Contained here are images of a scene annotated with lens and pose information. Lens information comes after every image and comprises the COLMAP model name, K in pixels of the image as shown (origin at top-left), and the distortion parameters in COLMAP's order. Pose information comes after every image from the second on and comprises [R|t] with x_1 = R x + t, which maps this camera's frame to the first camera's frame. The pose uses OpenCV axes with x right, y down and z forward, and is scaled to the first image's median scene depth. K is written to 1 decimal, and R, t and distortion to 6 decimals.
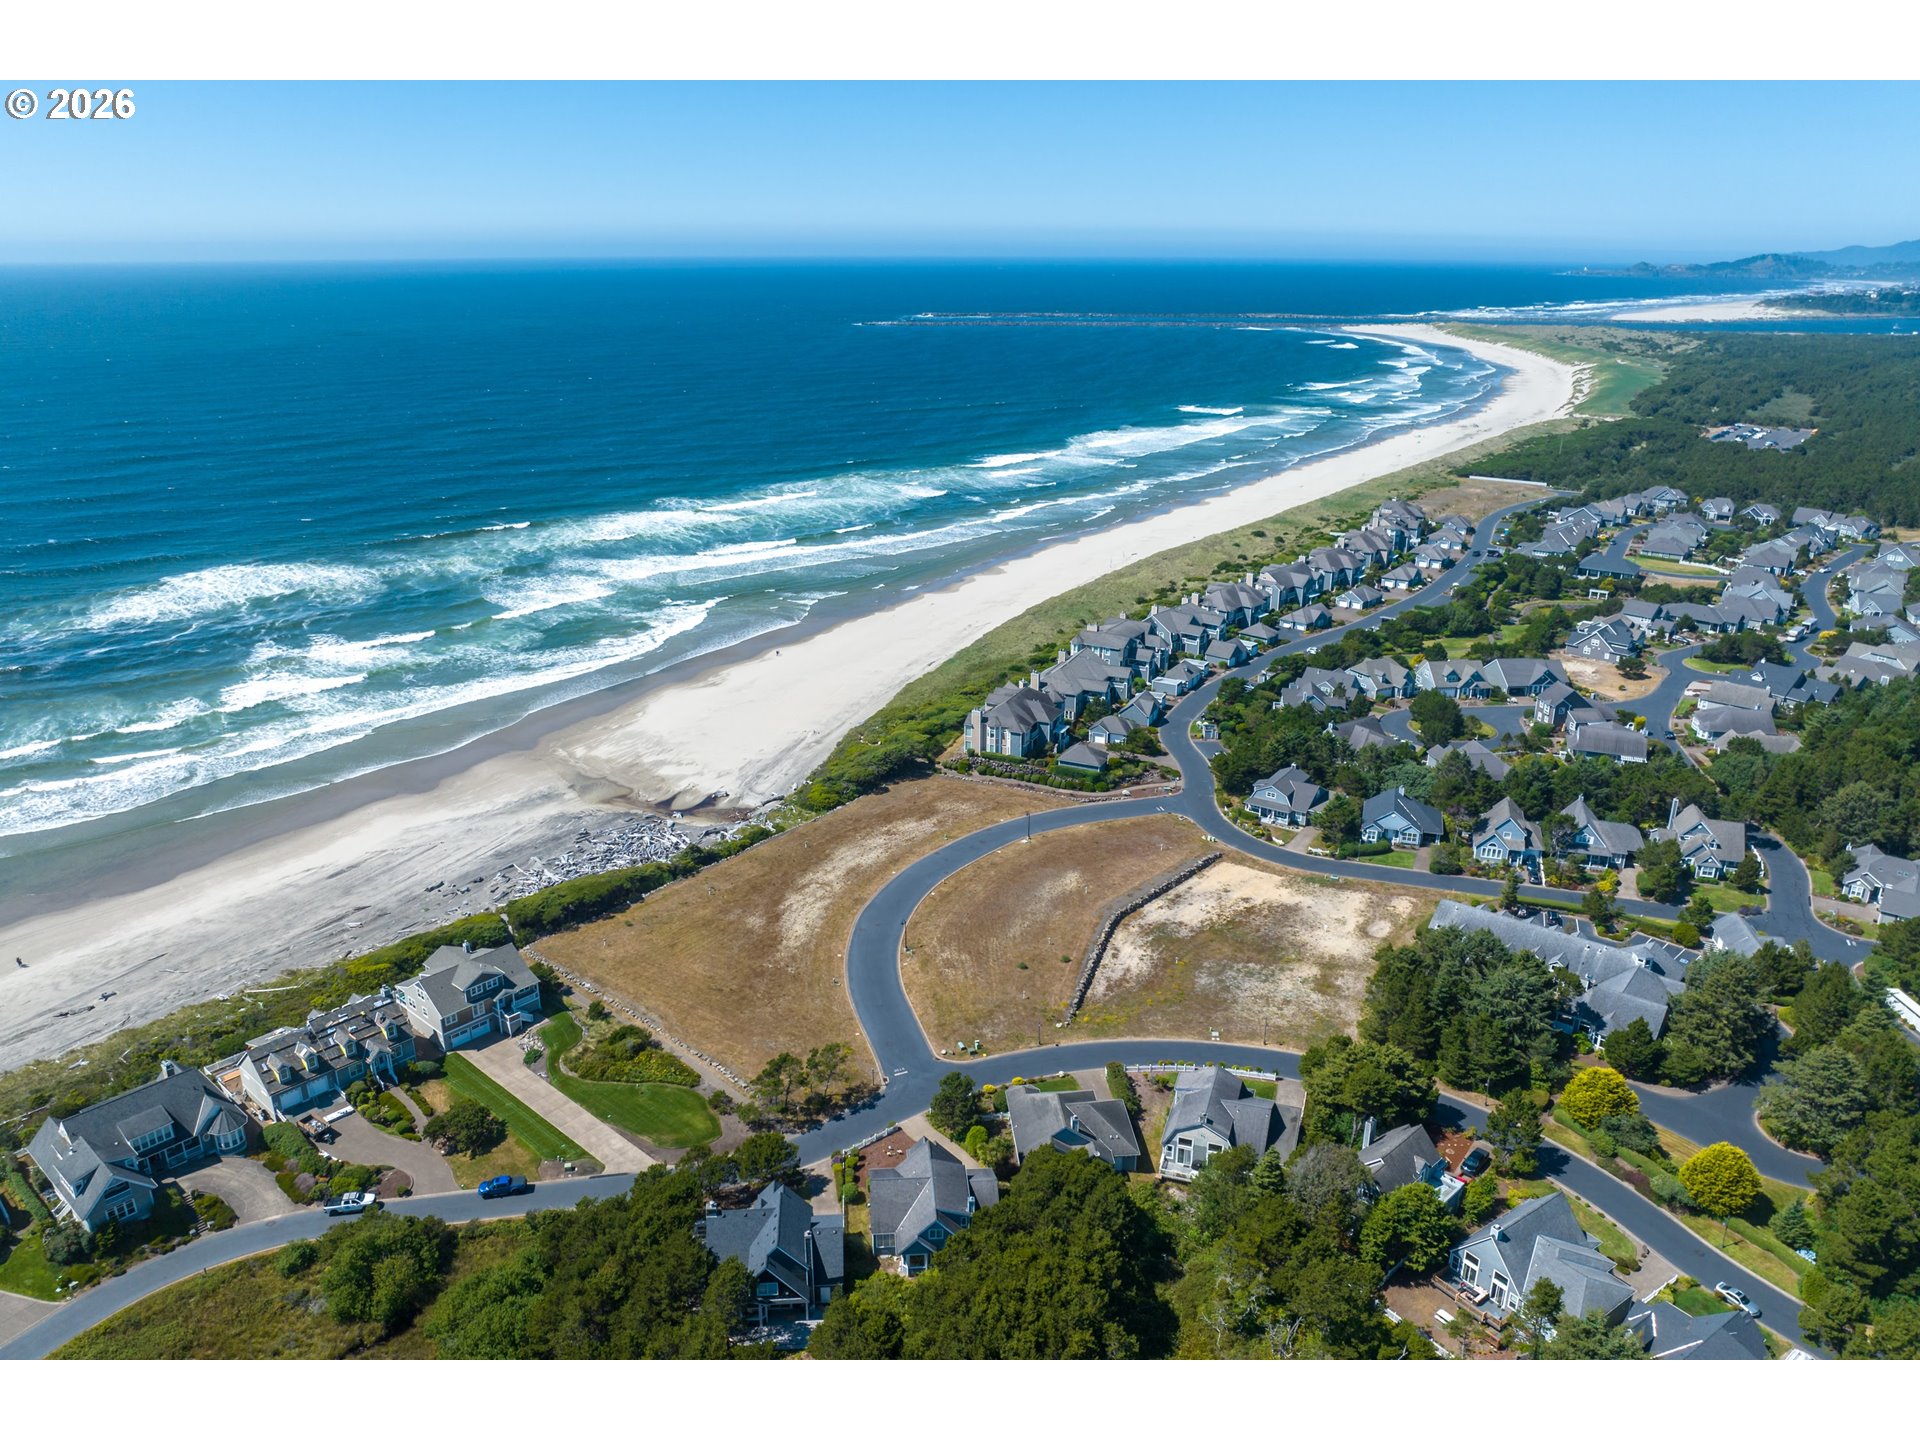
lens RADIAL K [[1343.6, 0, 960.0], [0, 1343.6, 720.0], [0, 0, 1]] dist [-0.001502, 0.000269]
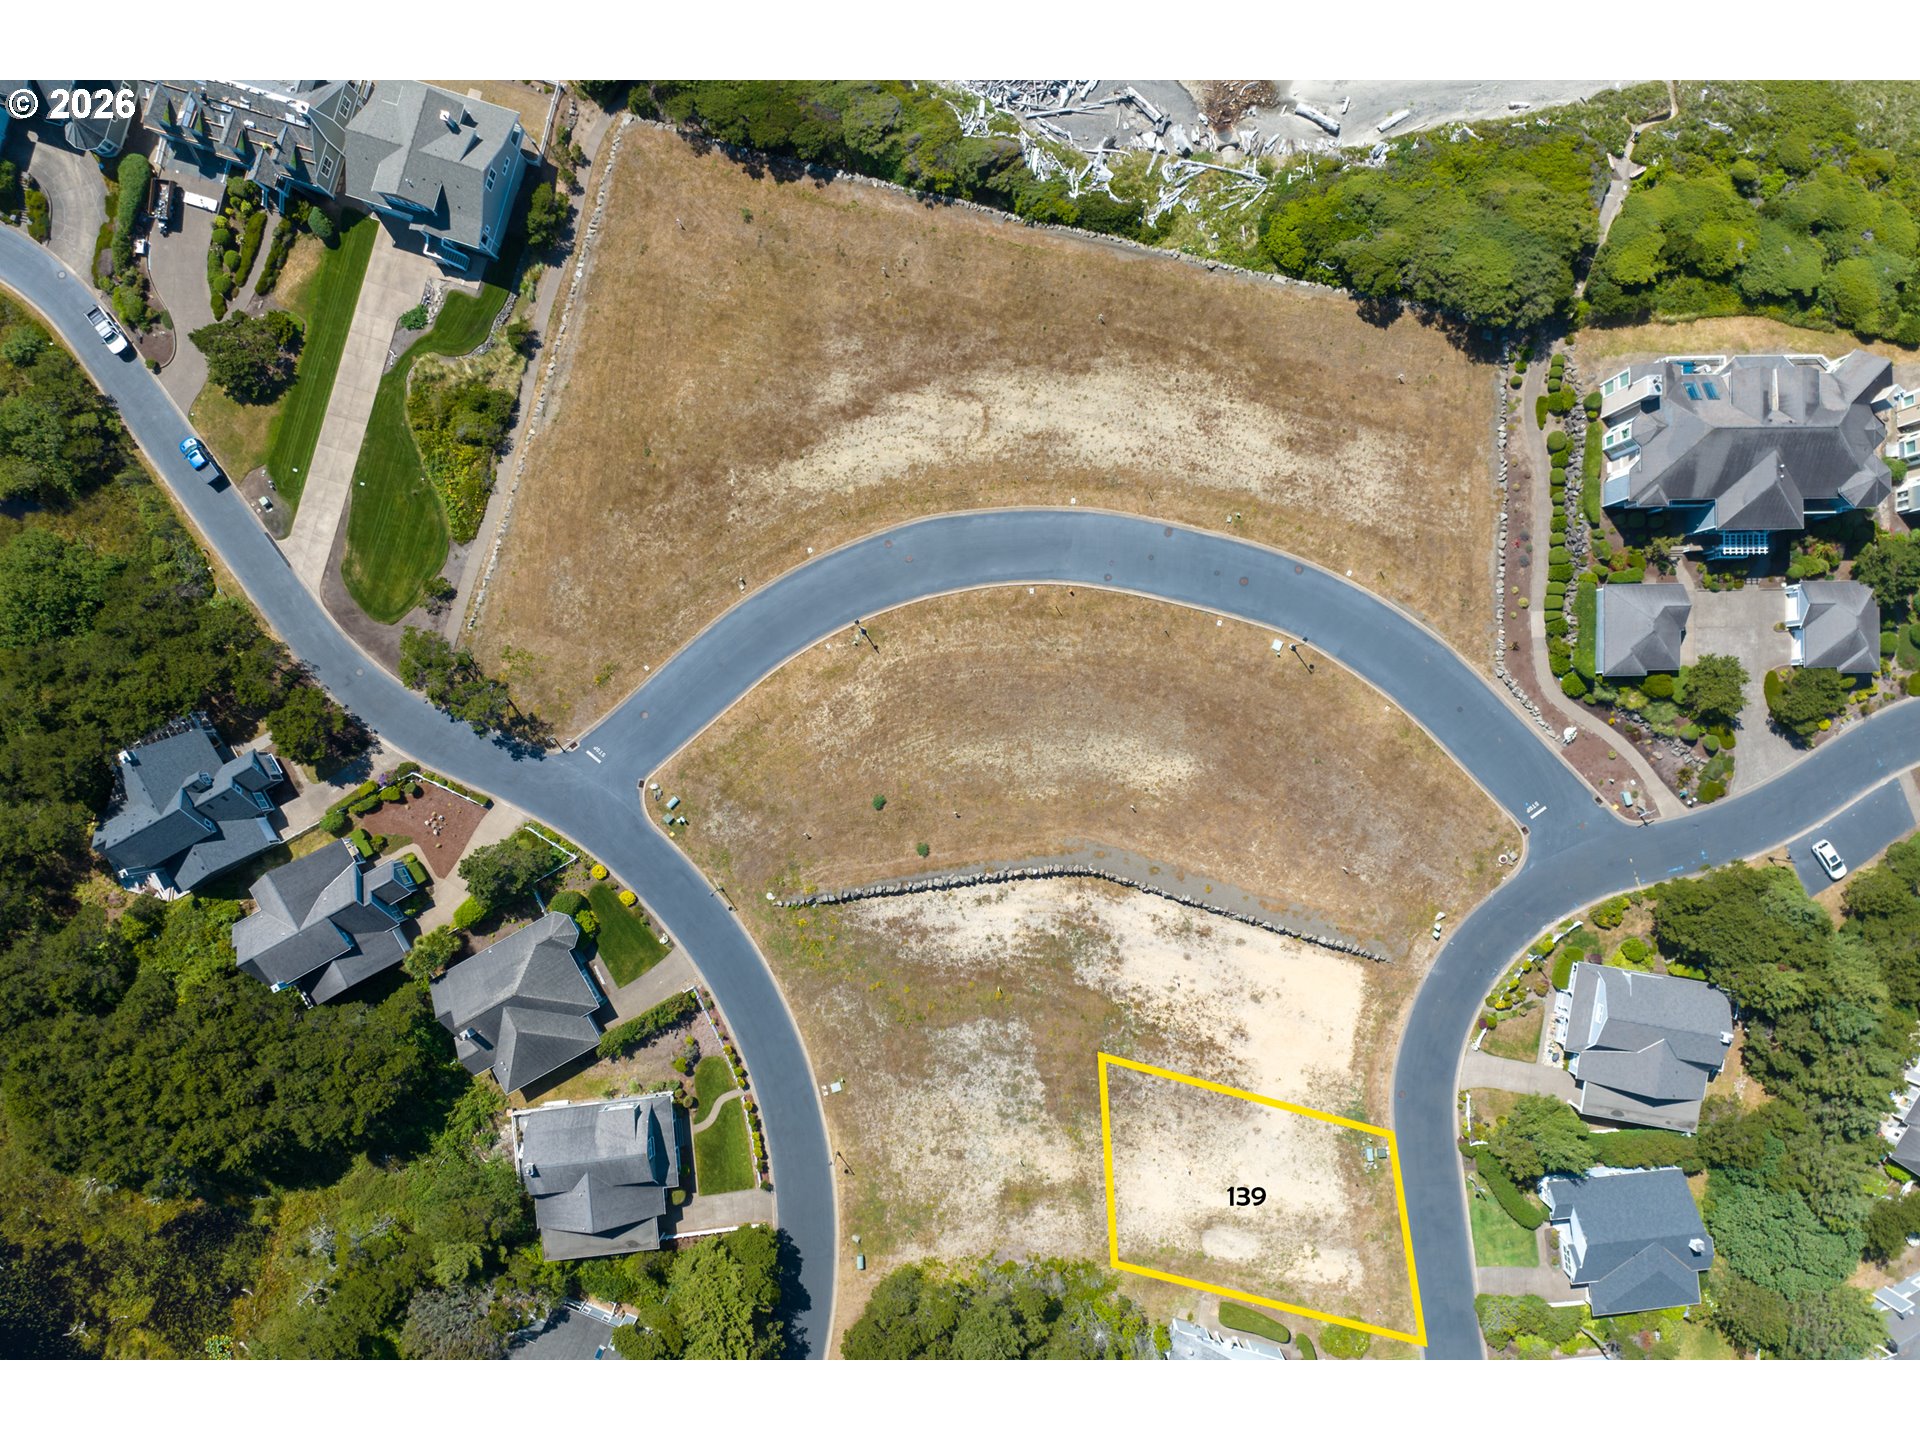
lens RADIAL K [[1311.3, 0, 958.3], [0, 1311.3, 750.1], [0, 0, 1]] dist [0.205302, -0.274730]
pose [[0.414441, 0.910052, -0.006590, 0.039797], [-0.289186, 0.138555, 0.947193, -0.458397], [0.862908, -0.390650, 0.320597, 0.751682]]
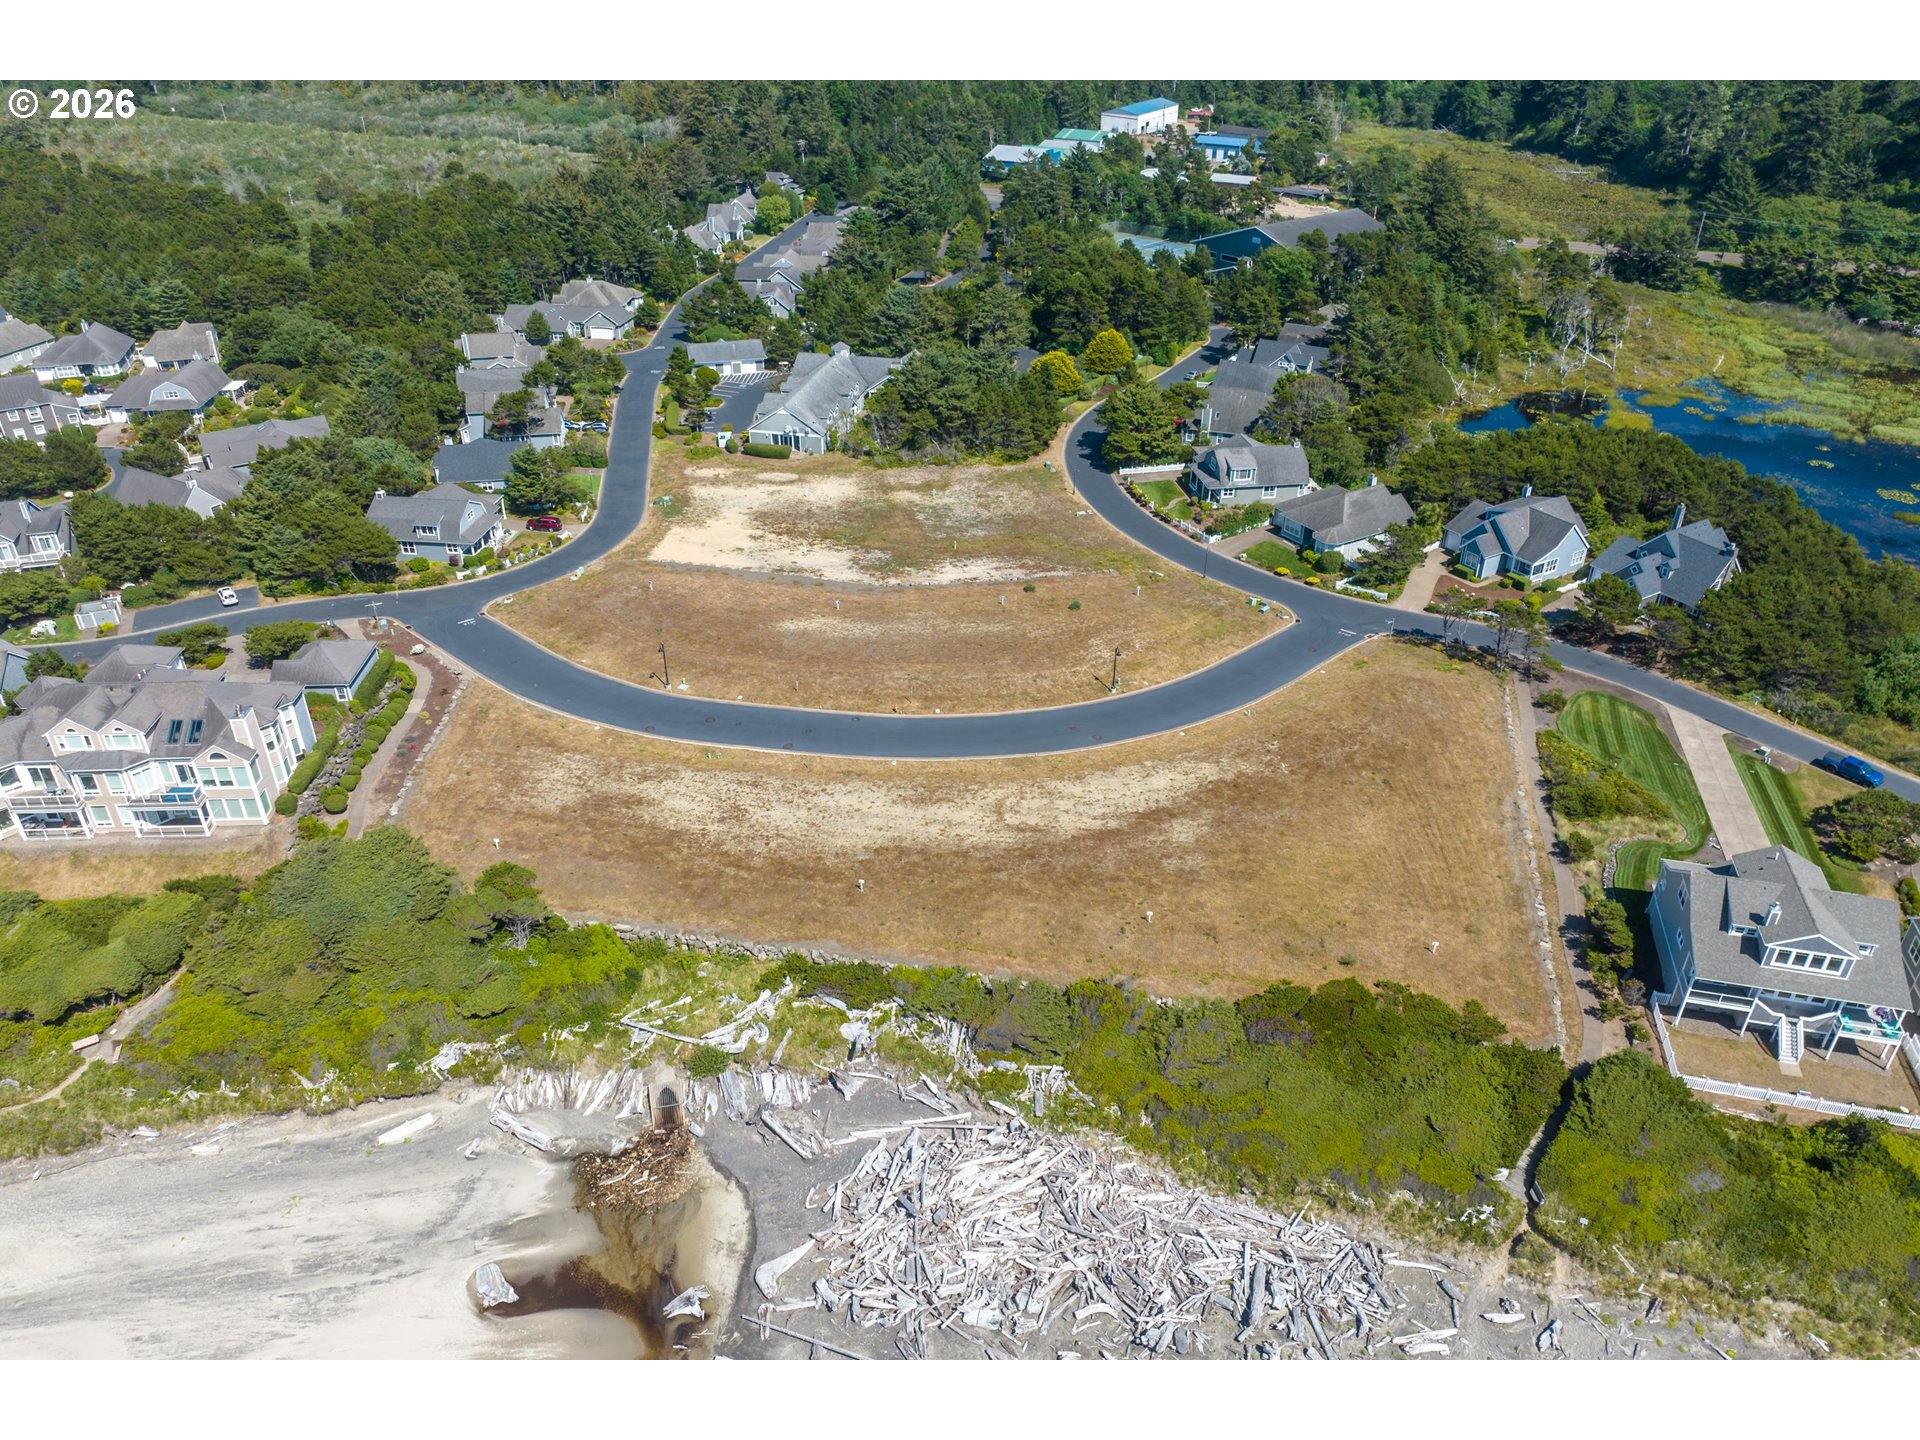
lens RADIAL K [[1353.0, 0, 960.0], [0, 1353.0, 720.0], [0, 0, 1]] dist [-0.033045, -0.004009]
pose [[-0.454889, -0.461603, 0.761576, -0.496867], [0.286336, 0.733956, 0.615890, -0.242077], [-0.843260, 0.498229, -0.201695, 1.138116]]
